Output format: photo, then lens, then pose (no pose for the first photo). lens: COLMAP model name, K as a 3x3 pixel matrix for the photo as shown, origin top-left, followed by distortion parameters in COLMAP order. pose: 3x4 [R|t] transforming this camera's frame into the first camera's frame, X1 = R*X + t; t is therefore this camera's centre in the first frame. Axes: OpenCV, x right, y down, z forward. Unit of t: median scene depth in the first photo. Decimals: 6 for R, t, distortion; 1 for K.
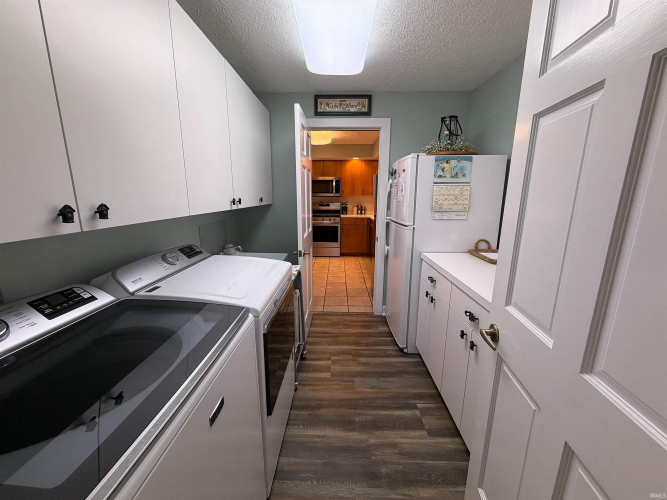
lens RADIAL K [[265.9, 0, 334.2], [0, 265.9, 249.9], [0, 0, 1]] dist [-0.001414, -0.000005]
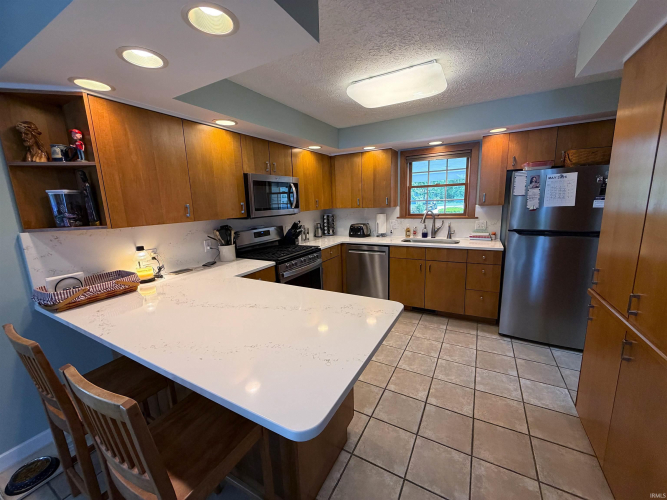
lens RADIAL K [[265.9, 0, 333.2], [0, 265.9, 250.3], [0, 0, 1]] dist [-0.001414, -0.000005]
pose [[0.465847, -0.183274, 0.865677, -0.462361], [0.216975, 0.972107, 0.089046, -0.174885], [-0.857851, 0.146348, 0.492620, 0.746913]]
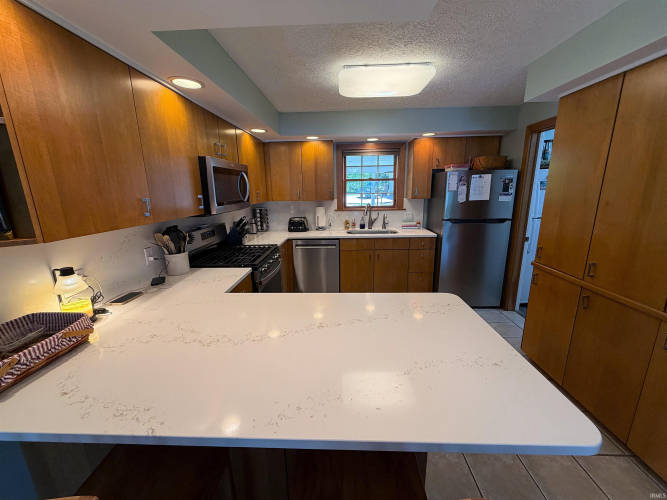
lens RADIAL K [[265.9, 0, 333.2], [0, 265.9, 250.3], [0, 0, 1]] dist [-0.001414, -0.000005]
pose [[0.016470, -0.232925, 0.972355, -0.473547], [0.220893, 0.949306, 0.223662, -0.212230], [-0.975159, 0.211103, 0.067086, 0.891380]]
